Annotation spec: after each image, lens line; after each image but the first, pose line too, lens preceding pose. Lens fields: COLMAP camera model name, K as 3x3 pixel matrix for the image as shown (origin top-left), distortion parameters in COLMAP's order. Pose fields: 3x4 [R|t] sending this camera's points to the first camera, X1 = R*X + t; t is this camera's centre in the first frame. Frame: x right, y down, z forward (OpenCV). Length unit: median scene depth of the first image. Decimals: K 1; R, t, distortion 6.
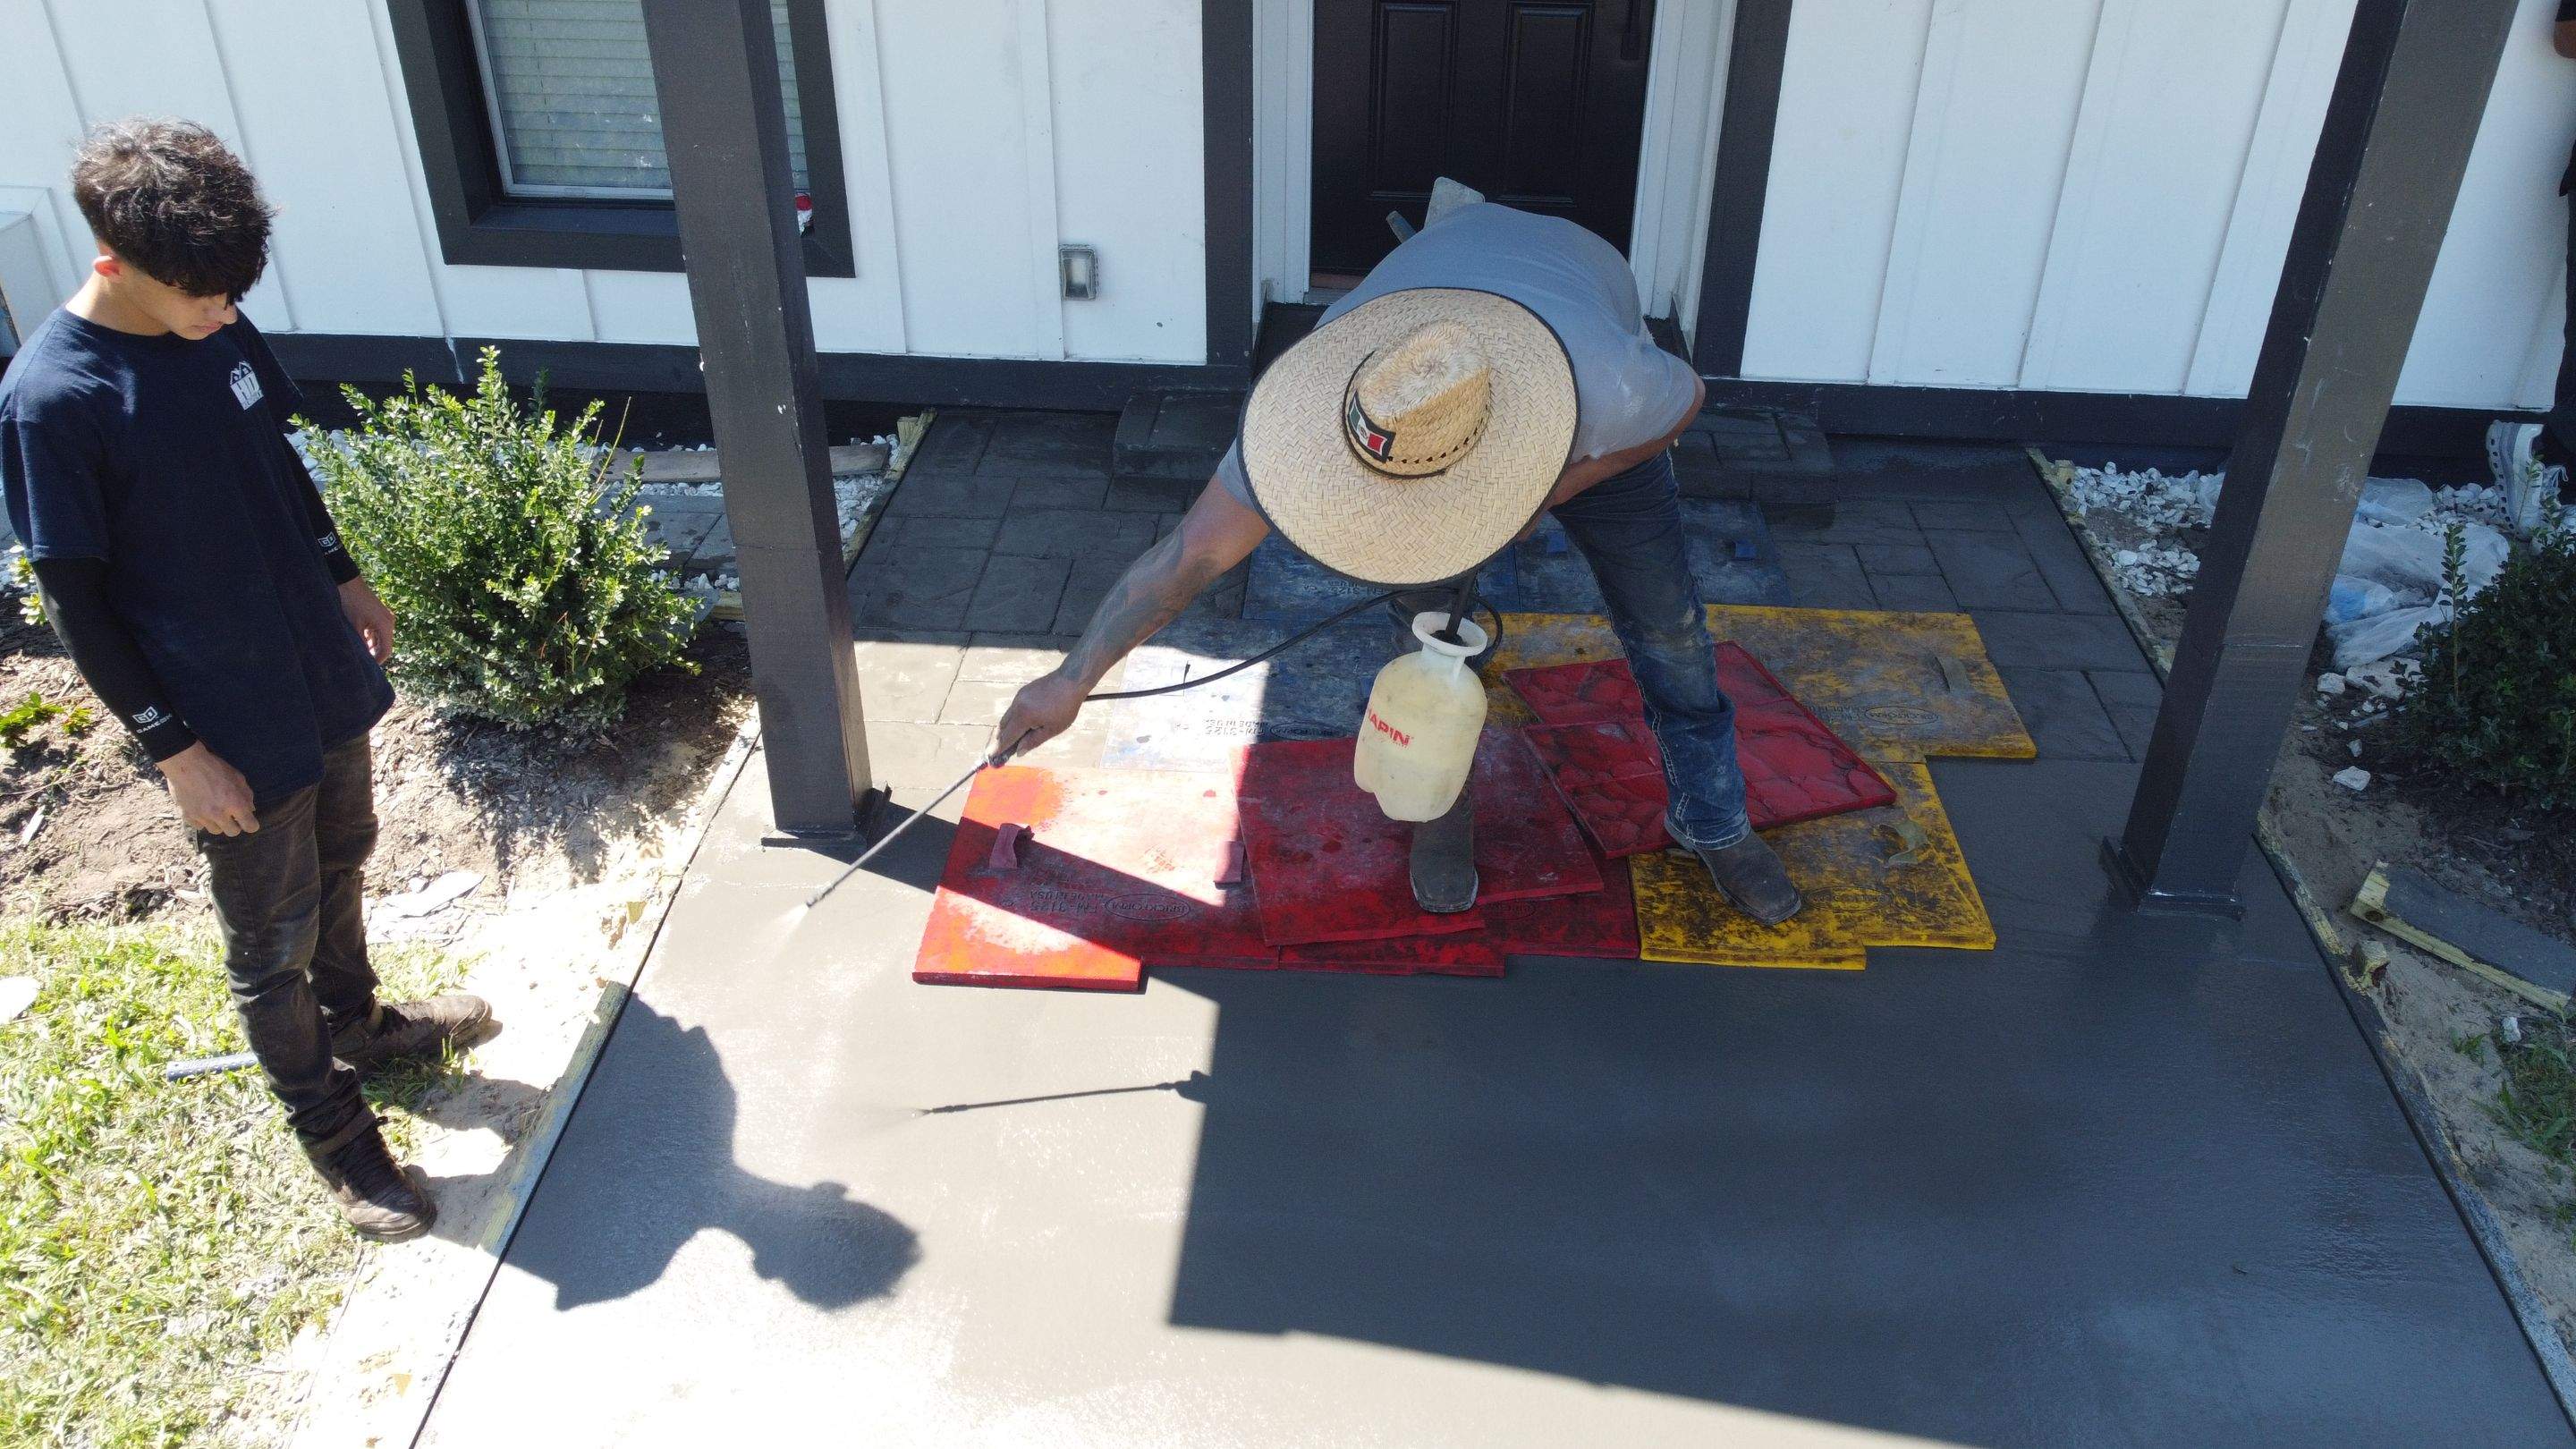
lens RADIAL K [[1950.2, 0, 1286.2], [0, 1950.2, 715.7], [0, 0, 1]] dist [-0.003838, -0.003567]
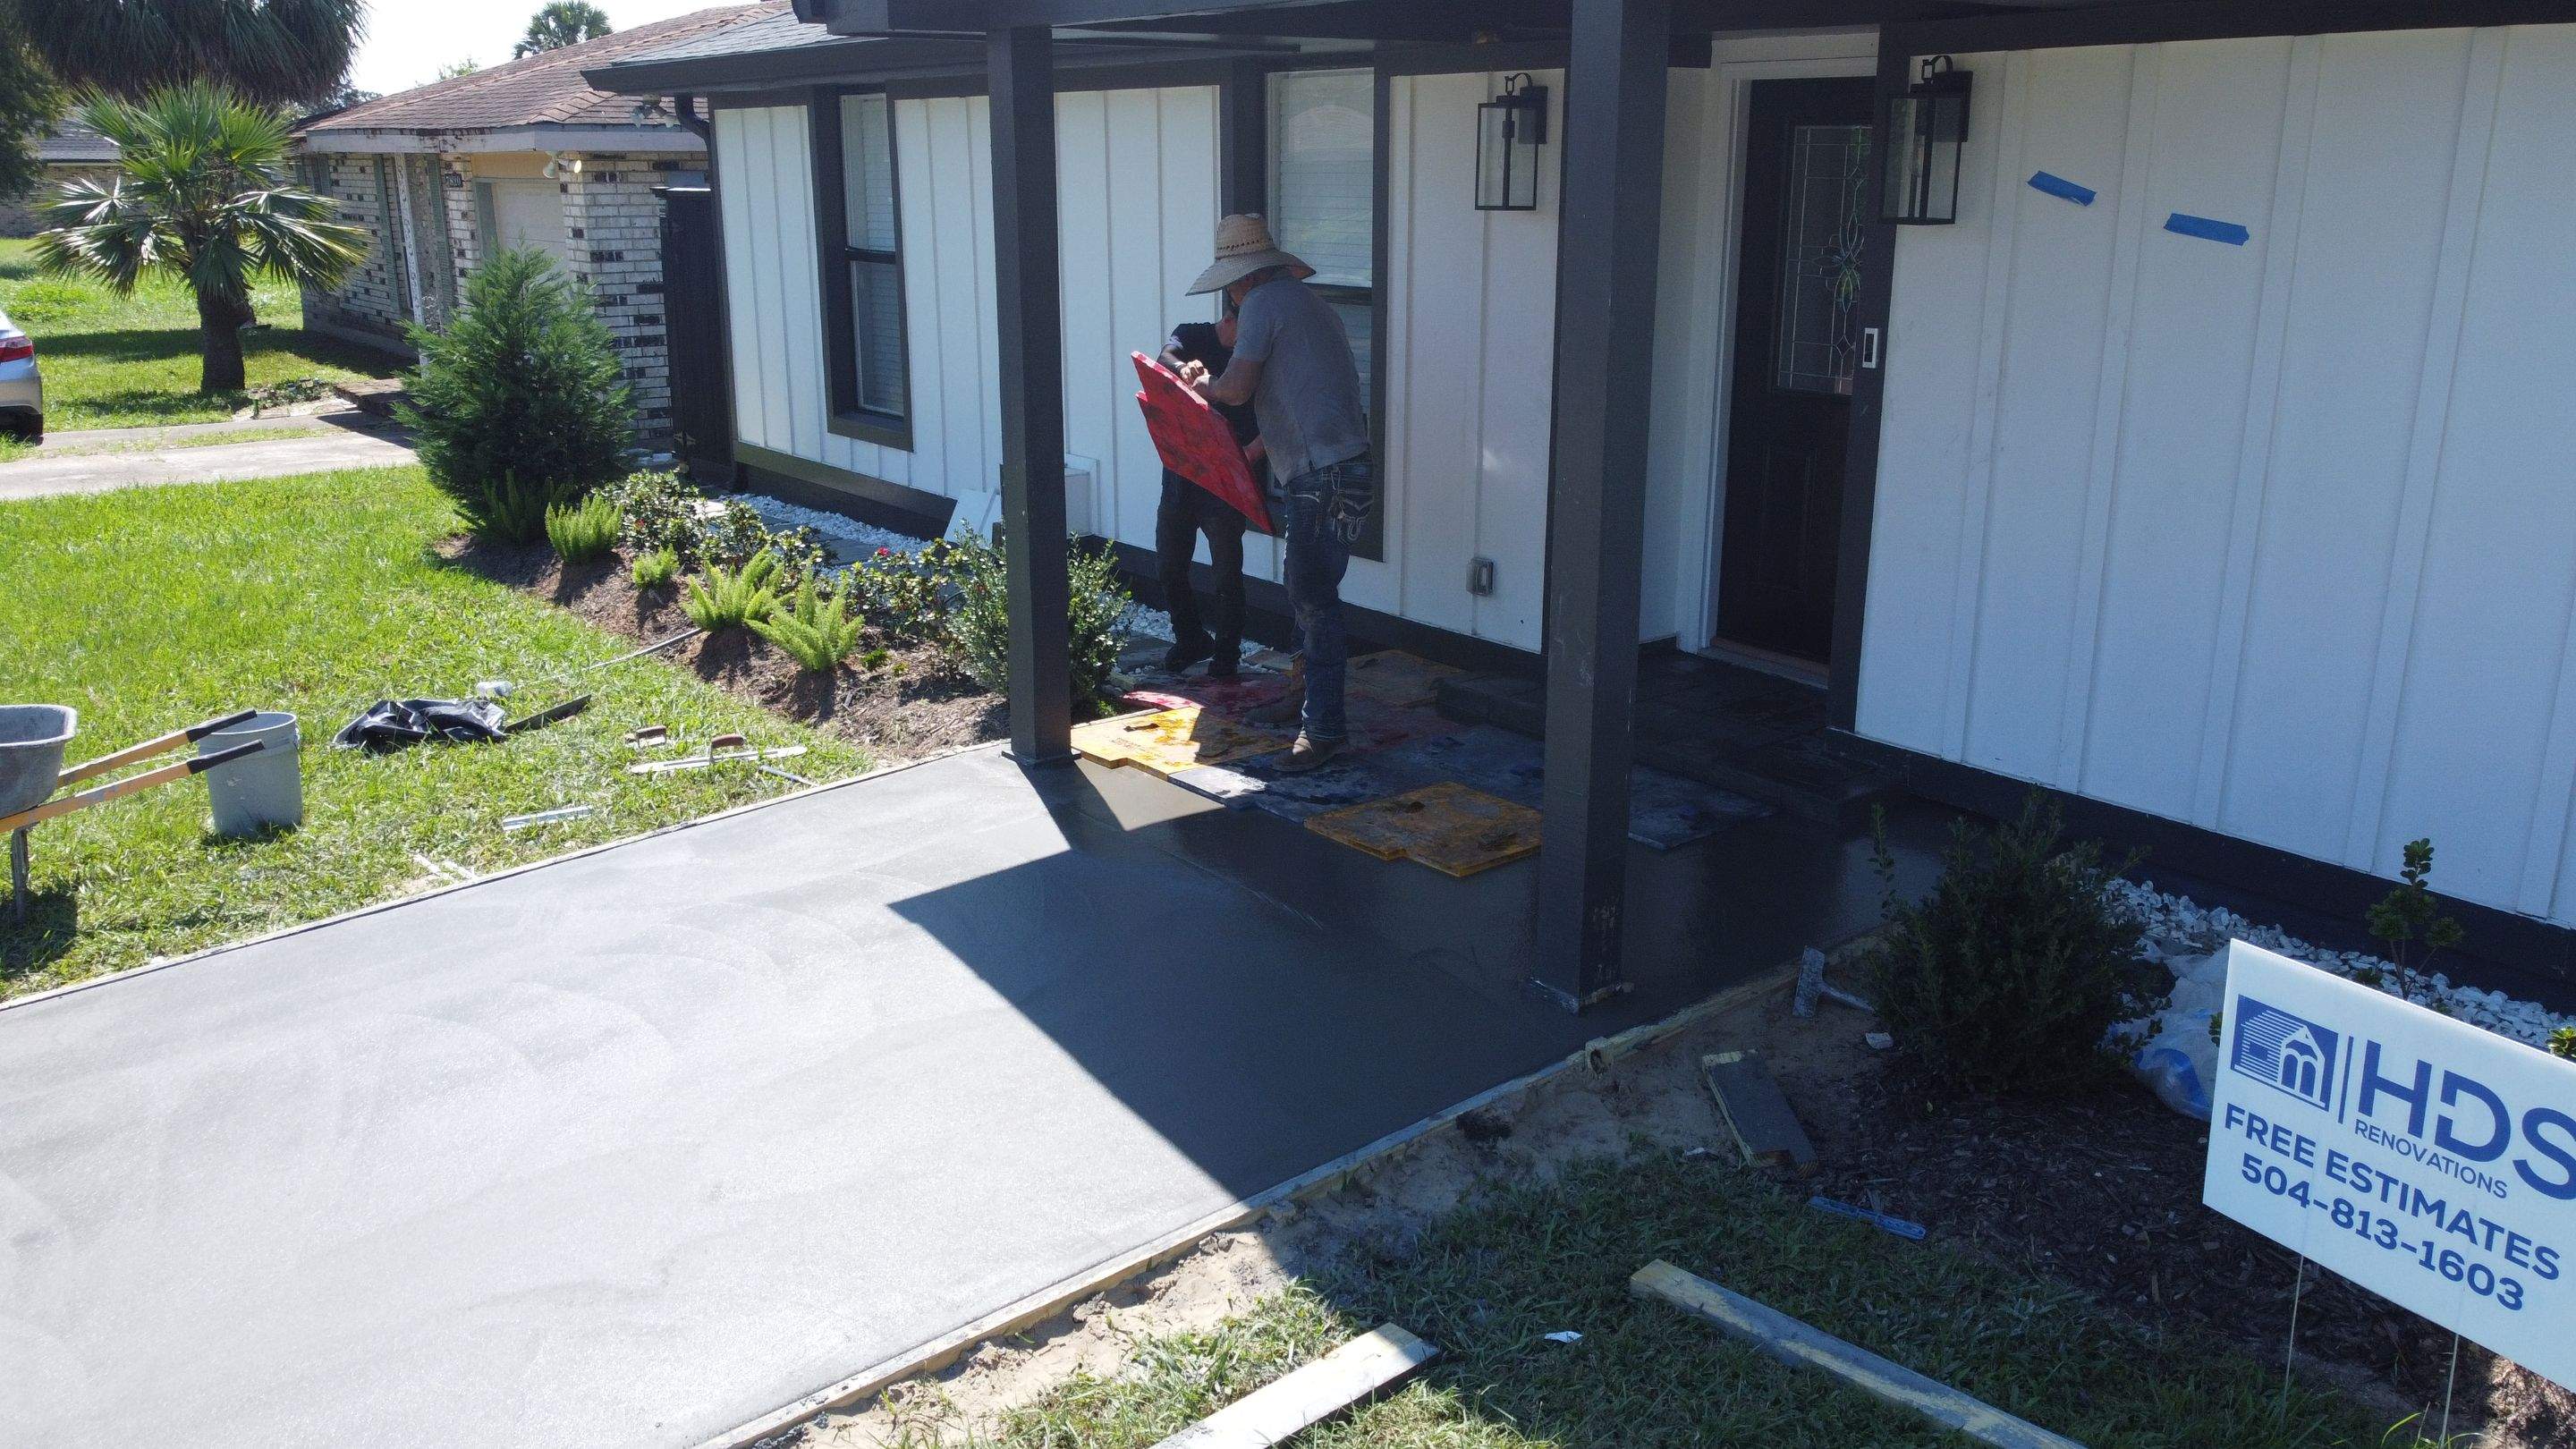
lens RADIAL K [[1950.2, 0, 1296.0], [0, 1950.2, 706.4], [0, 0, 1]] dist [-0.003838, -0.003567]
pose [[0.678385, 0.191815, -0.709226, 1.126617], [-0.388169, 0.913165, -0.124317, 0.133971], [0.623794, 0.359634, 0.693934, -0.116961]]
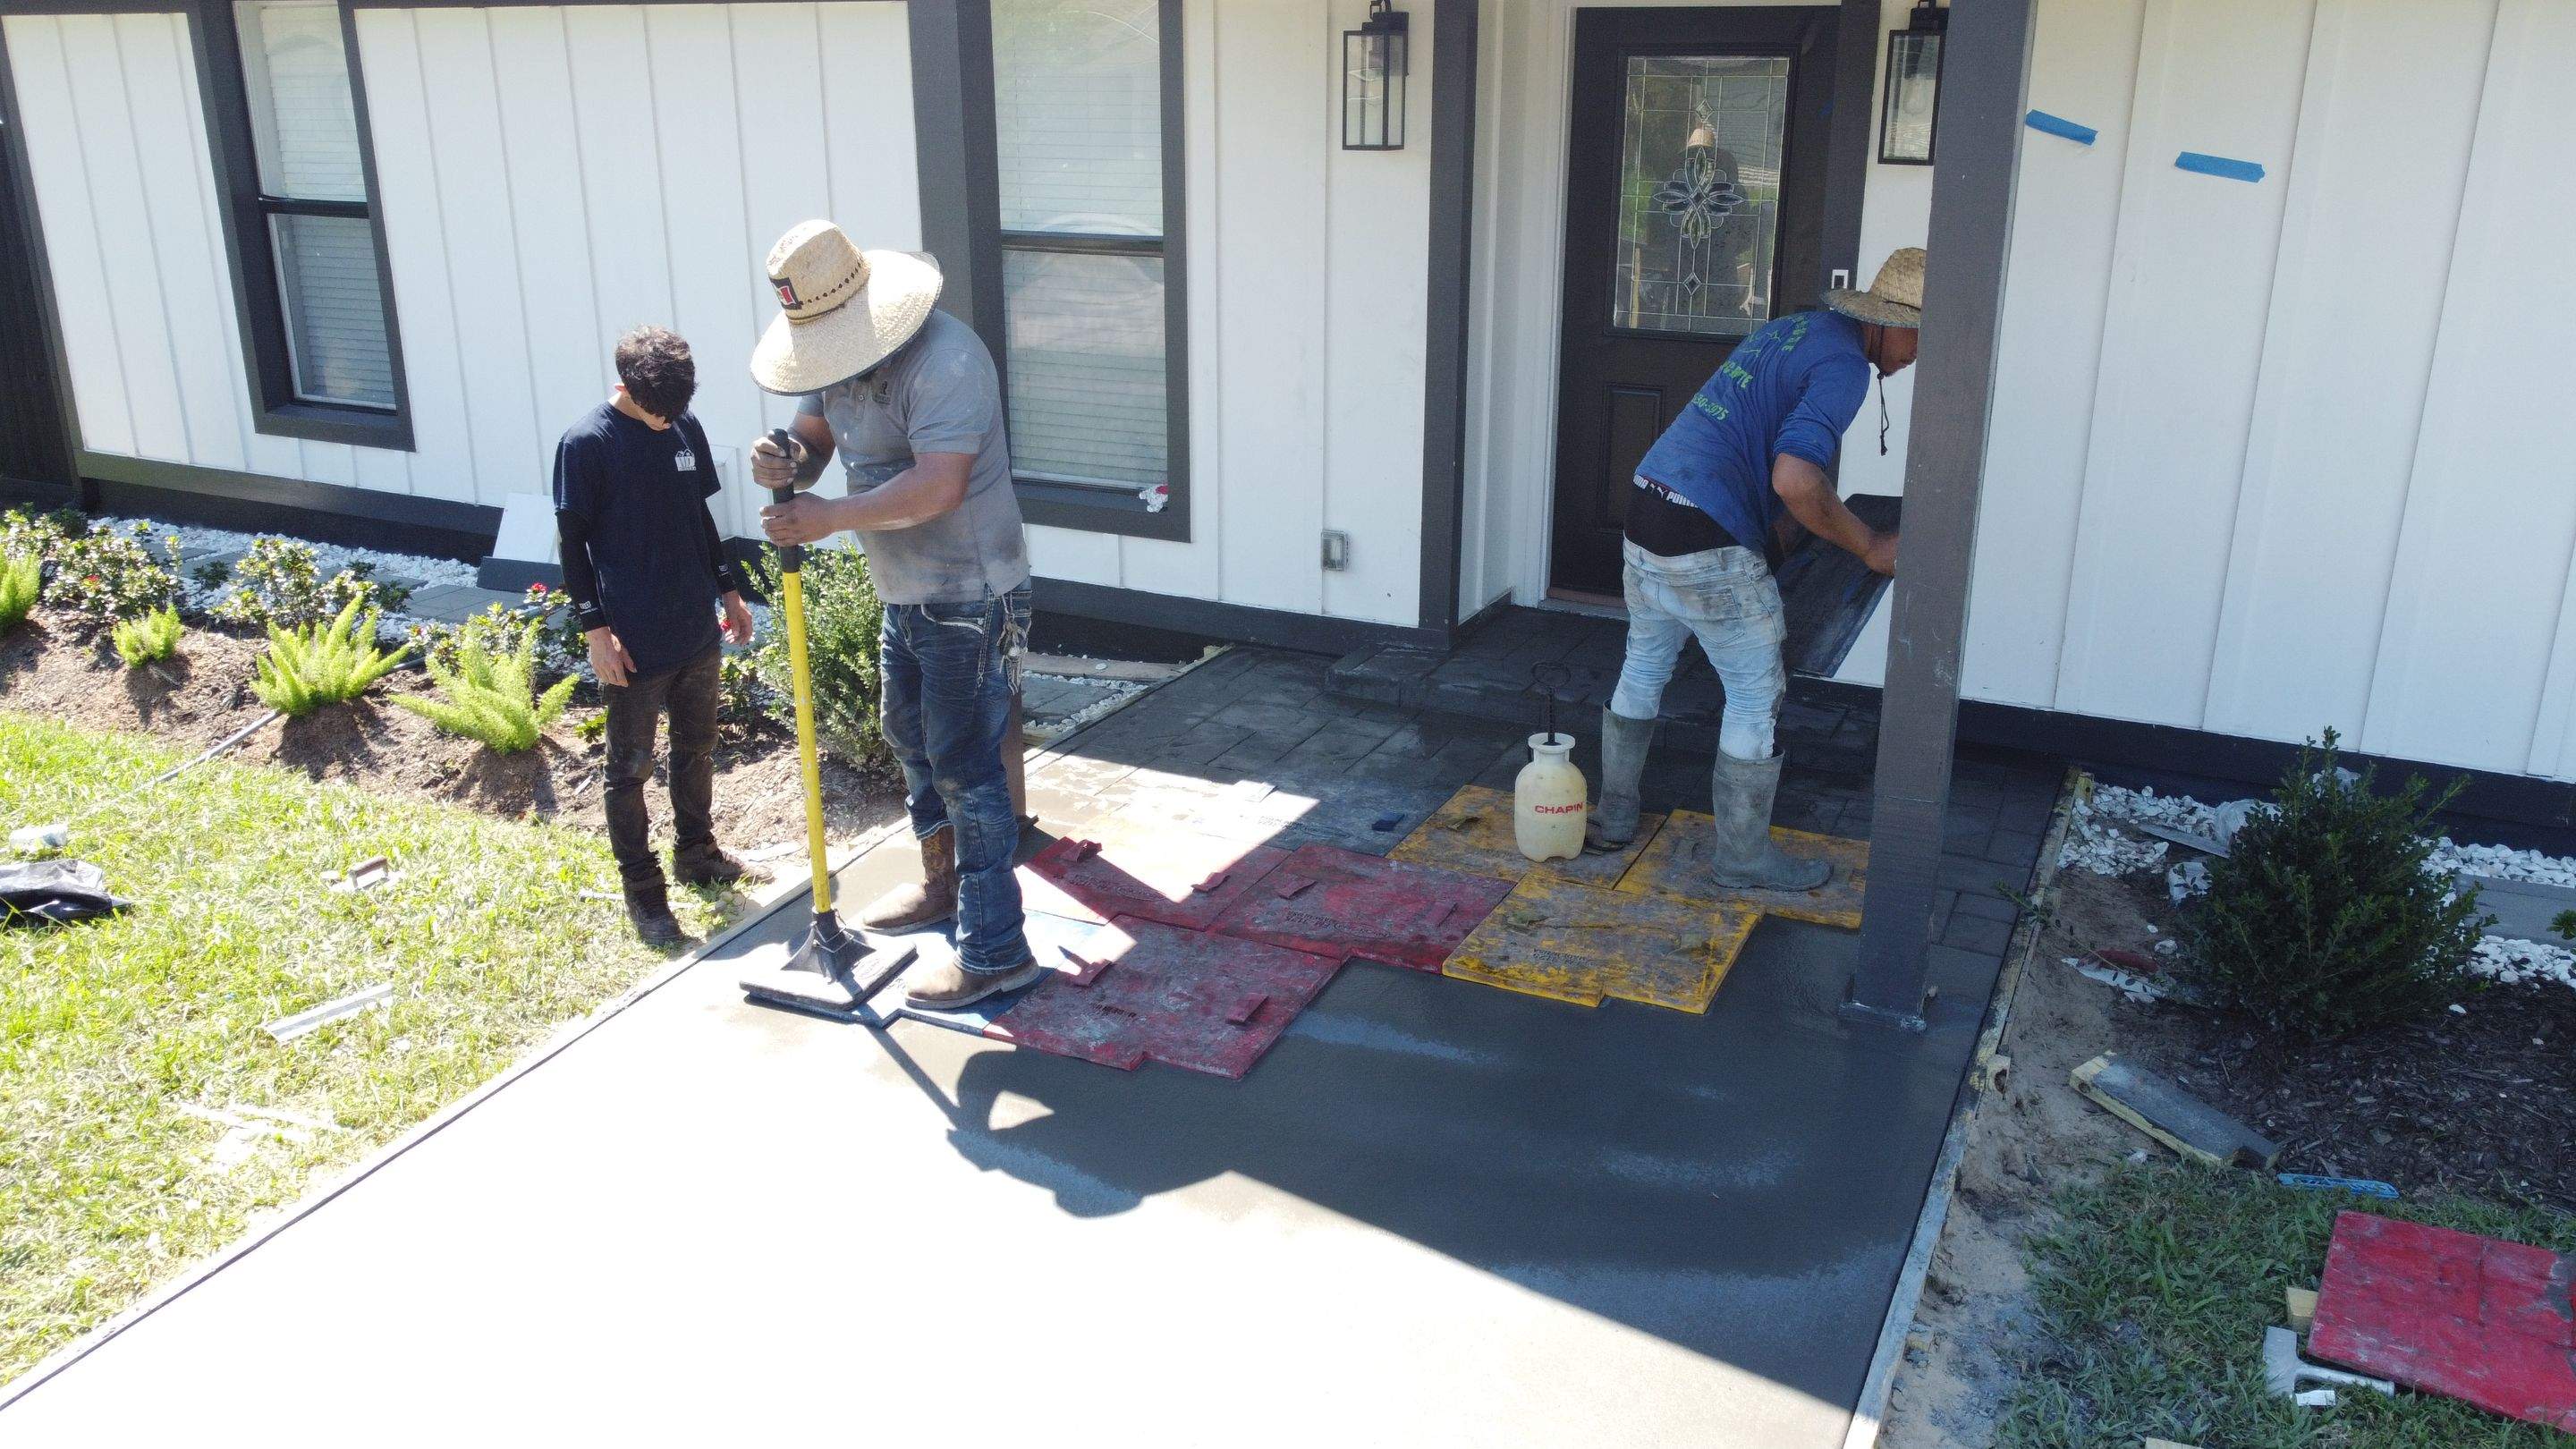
lens RADIAL K [[1950.2, 0, 1290.8], [0, 1950.2, 707.4], [0, 0, 1]] dist [-0.003838, -0.003567]
pose [[0.925053, 0.112838, -0.362690, 0.483722], [-0.196940, 0.958968, -0.203951, 0.211890], [0.324795, 0.260094, 0.909318, -0.298276]]
